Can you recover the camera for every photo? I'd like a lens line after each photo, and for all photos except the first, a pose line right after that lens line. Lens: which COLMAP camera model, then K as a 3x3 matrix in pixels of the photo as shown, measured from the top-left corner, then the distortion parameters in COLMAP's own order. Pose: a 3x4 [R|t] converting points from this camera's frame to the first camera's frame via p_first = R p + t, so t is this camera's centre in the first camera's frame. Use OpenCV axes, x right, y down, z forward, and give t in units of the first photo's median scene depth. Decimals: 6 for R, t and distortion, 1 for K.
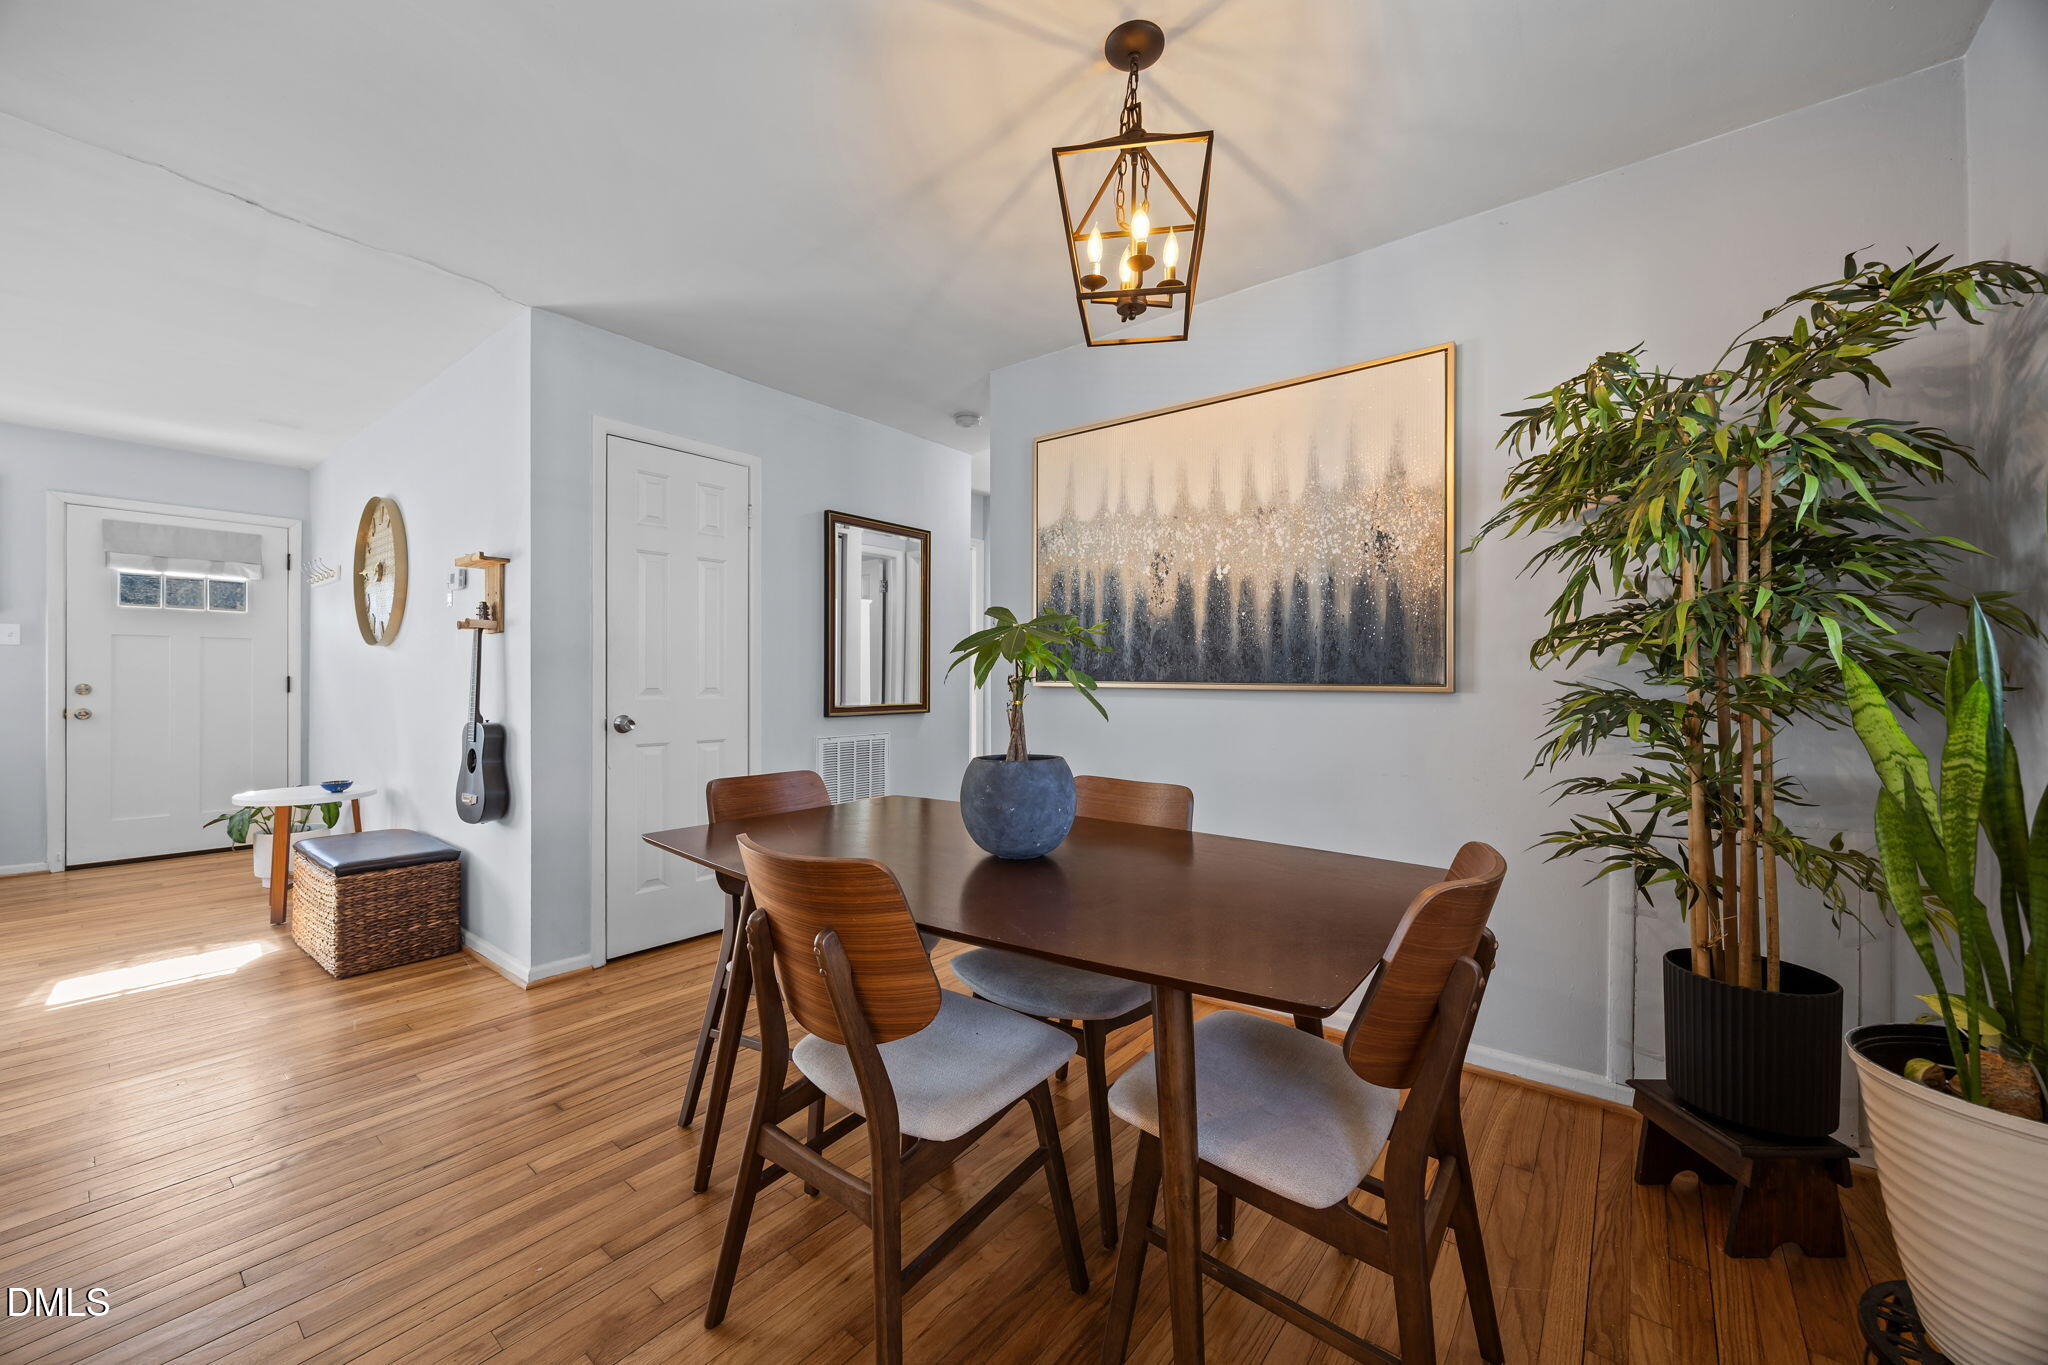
lens RADIAL K [[779.2, 0, 1016.9], [0, 779.2, 678.0], [0, 0, 1]] dist [-0.003495, -0.000201]
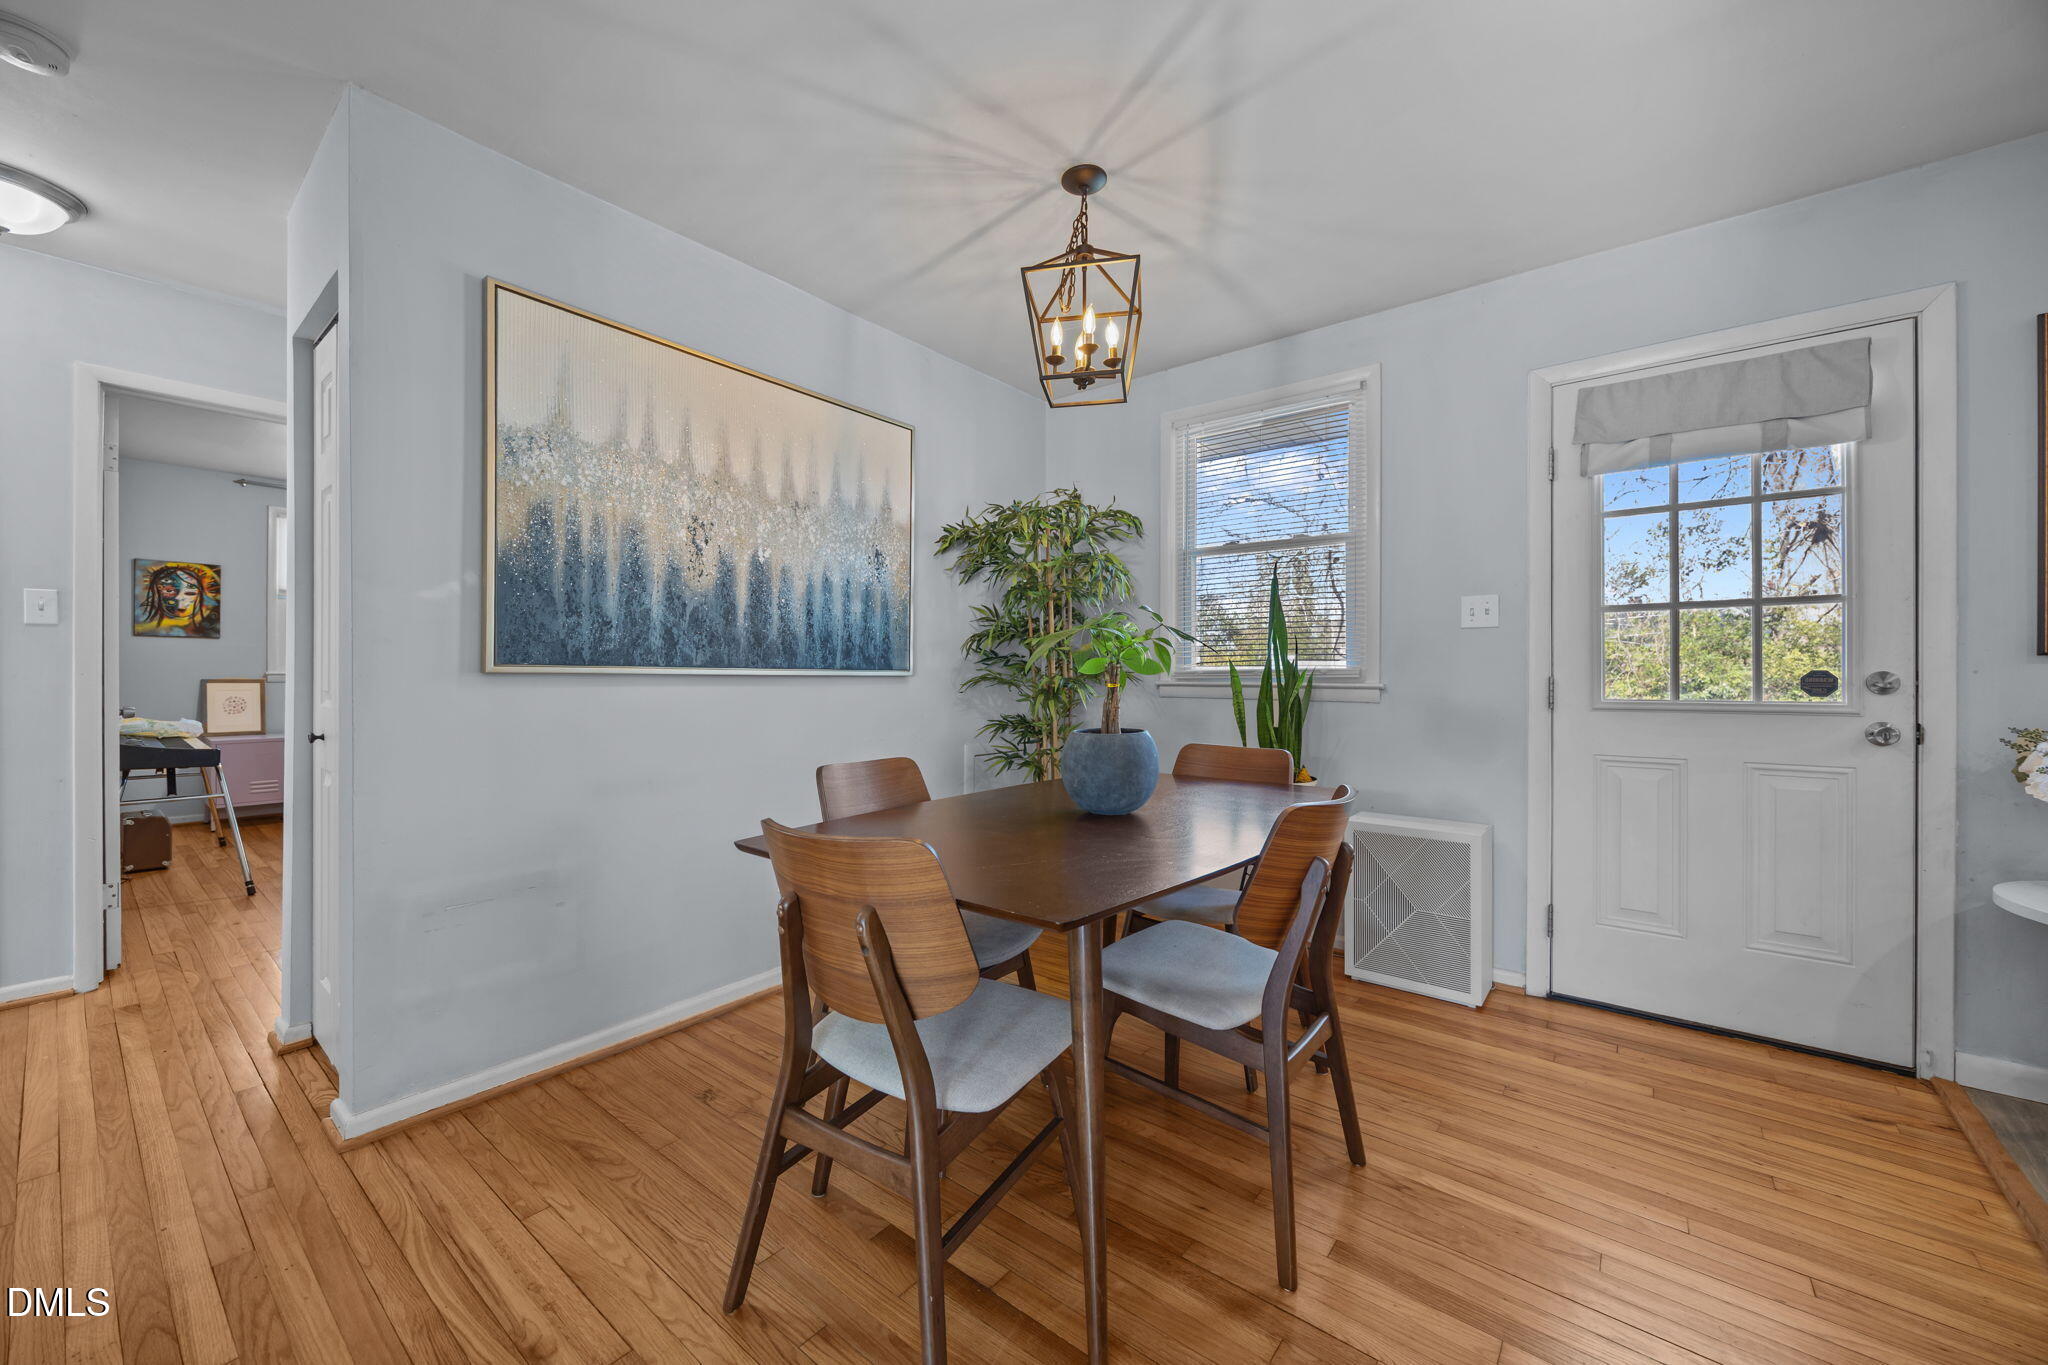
lens RADIAL K [[784.1, 0, 1010.8], [0, 784.1, 673.2], [0, 0, 1]] dist [-0.003172, -0.000055]
pose [[0.004972, -0.003757, 0.999981, -0.713290], [-0.008898, 0.999953, 0.003802, 0.005413], [-0.999948, -0.008917, 0.004938, 0.681879]]
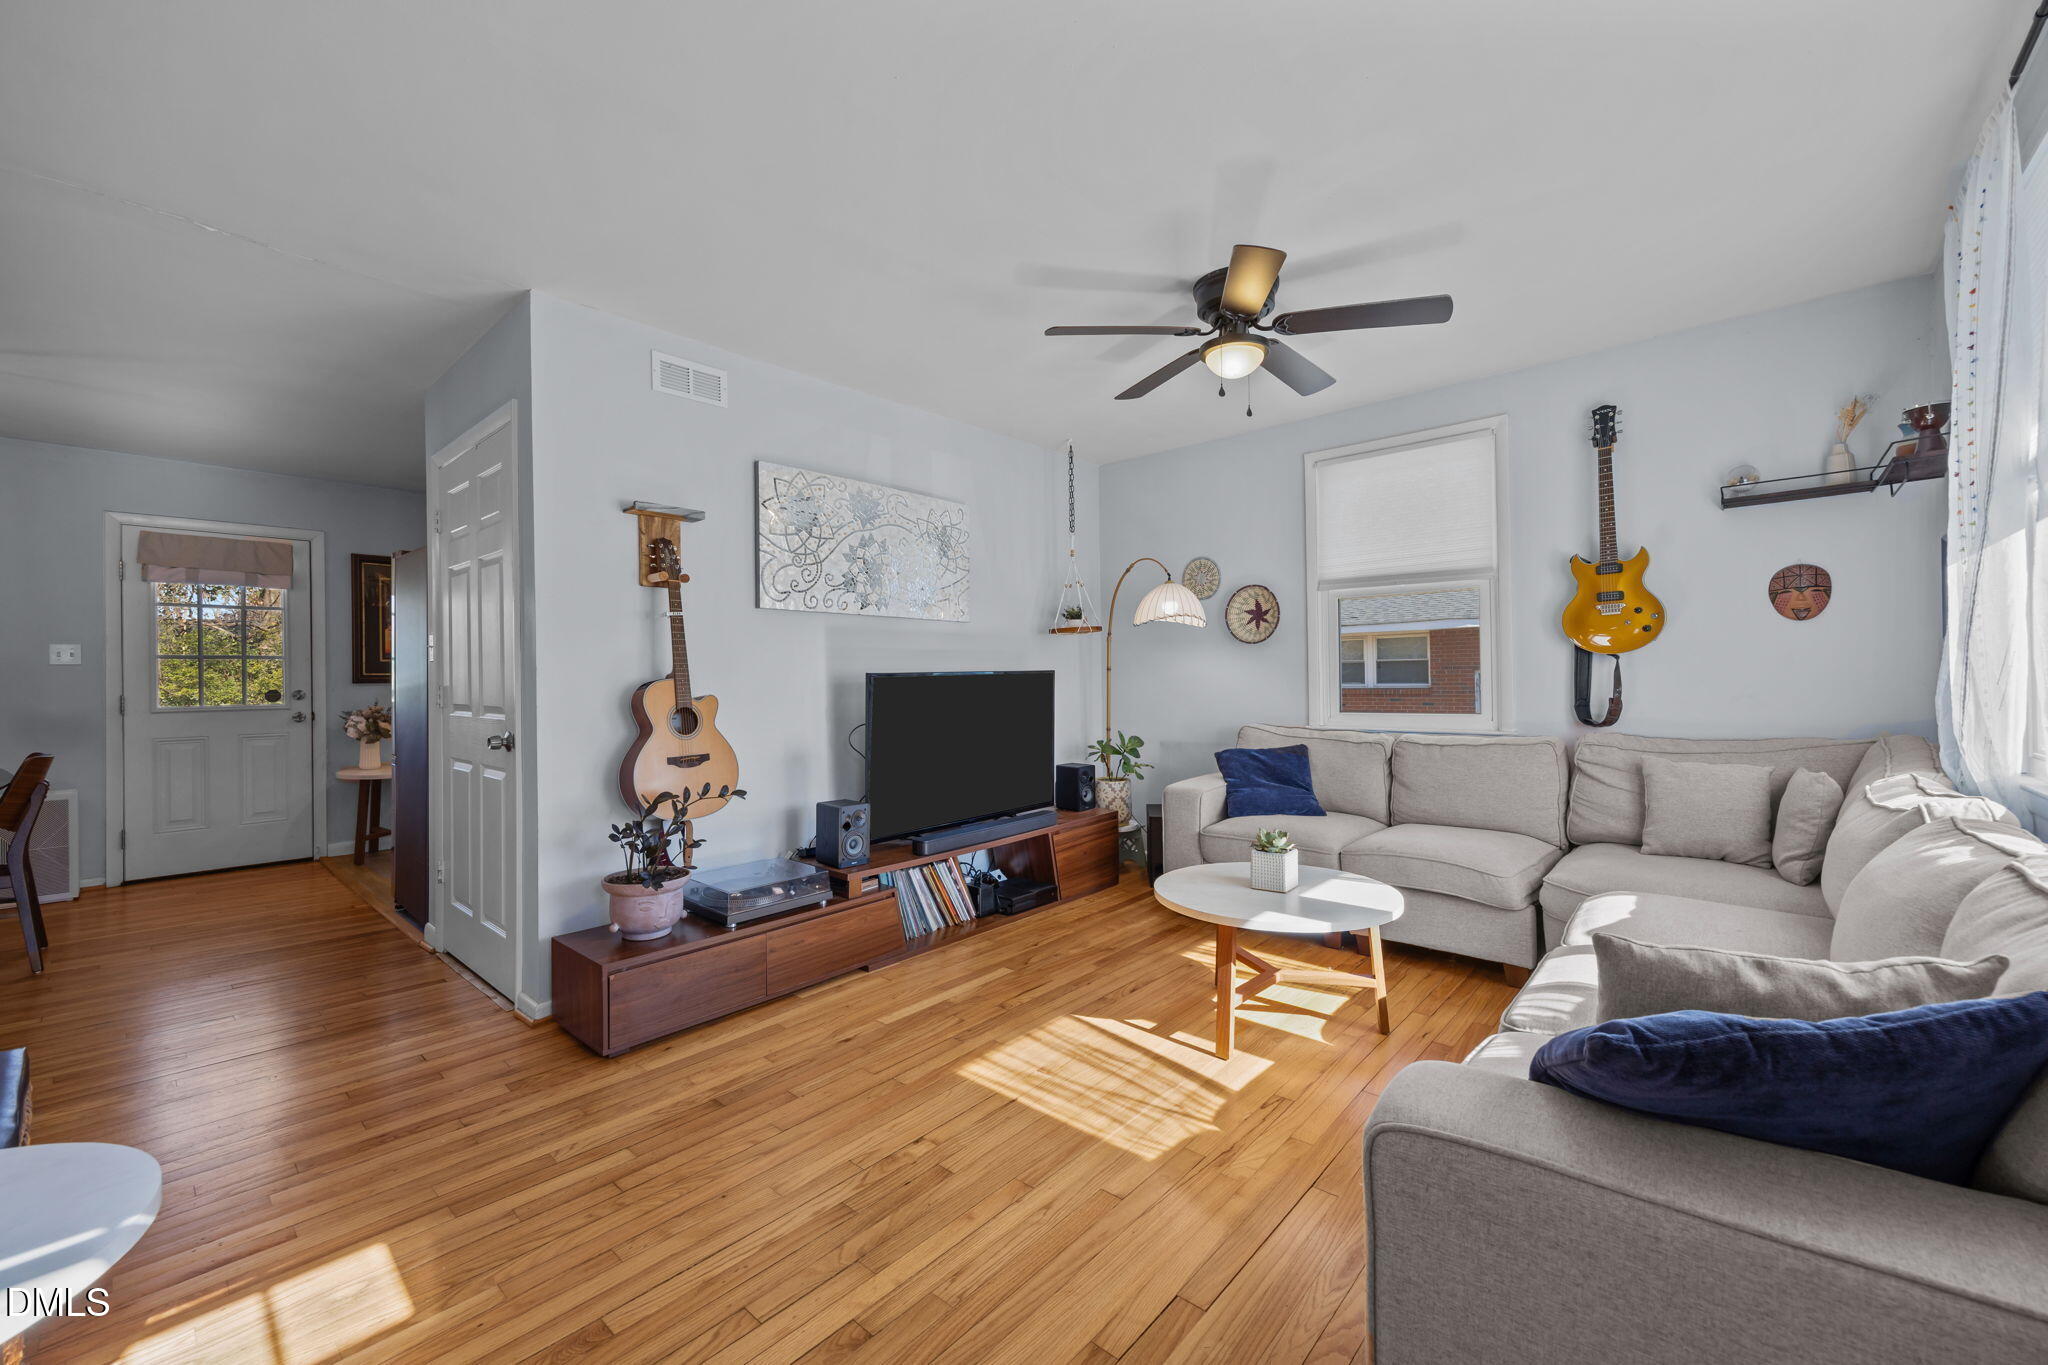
lens RADIAL K [[813.5, 0, 1015.9], [0, 813.5, 680.8], [0, 0, 1]] dist [0.009221, -0.000848]
pose [[-0.998605, 0.004936, 0.052580, -1.702050], [0.004675, 0.999976, -0.005084, -0.005589], [-0.052604, -0.004831, -0.998604, 1.636192]]
